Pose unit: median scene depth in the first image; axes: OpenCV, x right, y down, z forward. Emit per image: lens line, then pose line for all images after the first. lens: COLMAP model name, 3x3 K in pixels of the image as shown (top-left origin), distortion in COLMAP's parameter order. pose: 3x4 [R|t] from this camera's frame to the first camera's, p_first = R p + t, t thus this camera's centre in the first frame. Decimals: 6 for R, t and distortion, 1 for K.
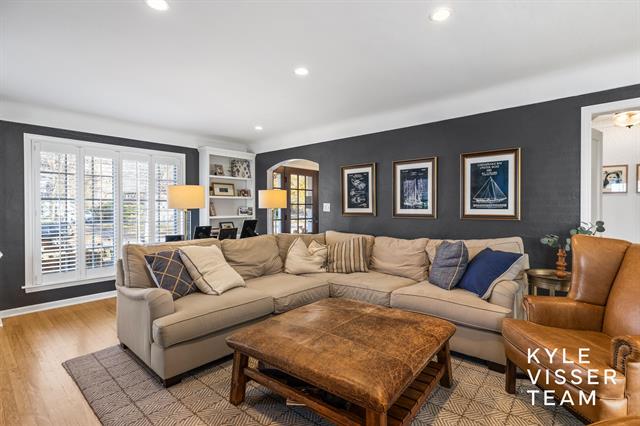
lens RADIAL K [[299.5, 0, 320.0], [0, 299.5, 213.0], [0, 0, 1]] dist [0.000059, -0.000008]
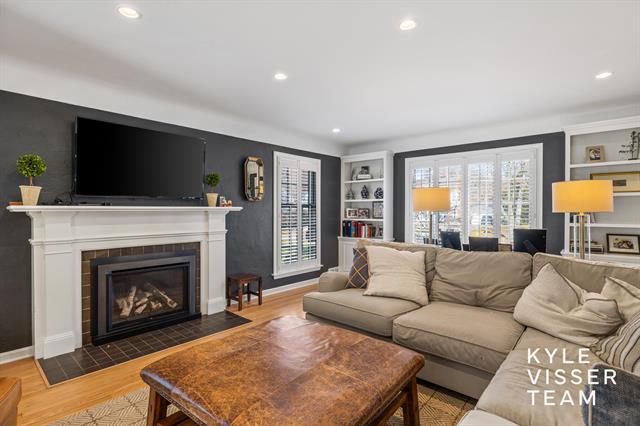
lens RADIAL K [[313.1, 0, 320.0], [0, 313.1, 213.0], [0, 0, 1]] dist [-0.024925, -0.000135]
pose [[0.022222, 0.008495, -0.999717, 0.684785], [-0.019891, 0.999770, 0.008053, -0.012724], [0.999555, 0.019706, 0.022386, 0.779796]]
